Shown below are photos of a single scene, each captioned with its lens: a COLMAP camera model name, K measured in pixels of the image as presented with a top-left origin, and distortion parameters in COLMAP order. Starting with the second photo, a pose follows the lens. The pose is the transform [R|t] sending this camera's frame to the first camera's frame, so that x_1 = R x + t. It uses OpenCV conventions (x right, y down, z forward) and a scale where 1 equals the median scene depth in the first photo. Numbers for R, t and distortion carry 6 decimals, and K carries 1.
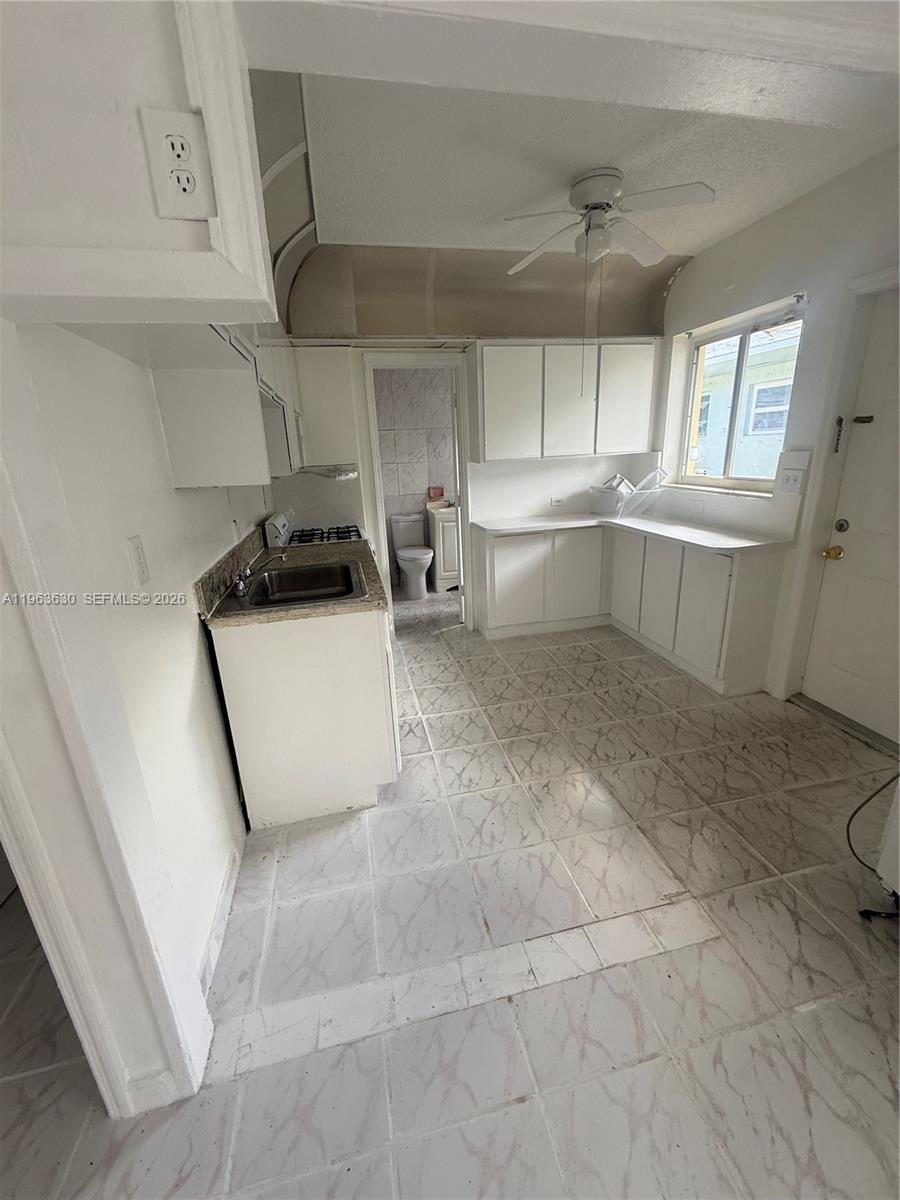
lens RADIAL K [[479.9, 0, 450.7], [0, 479.9, 596.9], [0, 0, 1]] dist [-0.000861, 0.000428]
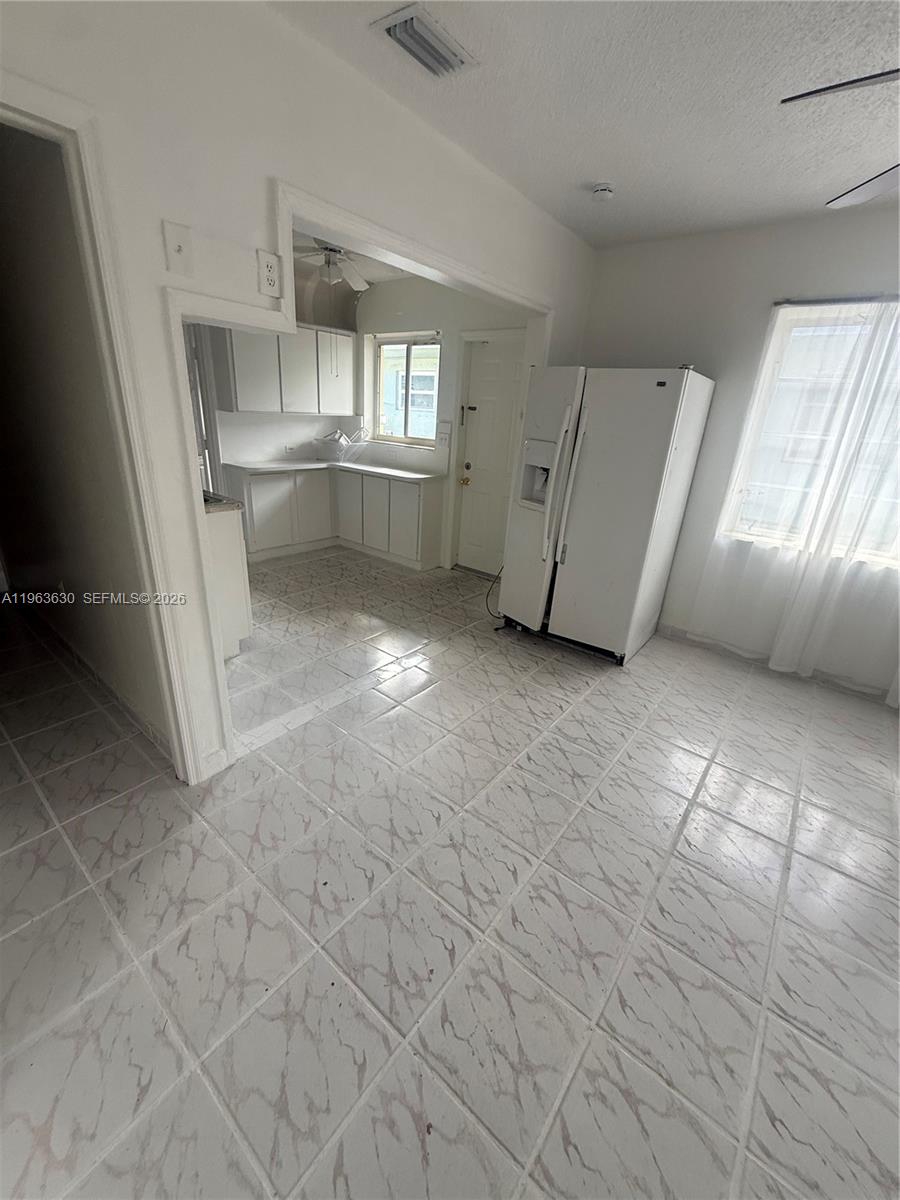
lens RADIAL K [[479.9, 0, 451.2], [0, 479.9, 601.2], [0, 0, 1]] dist [-0.000861, 0.000428]
pose [[0.777702, -0.143392, 0.612061, -0.376072], [0.094824, 0.989256, 0.111274, 0.131727], [-0.621440, -0.028500, 0.782943, -0.362236]]
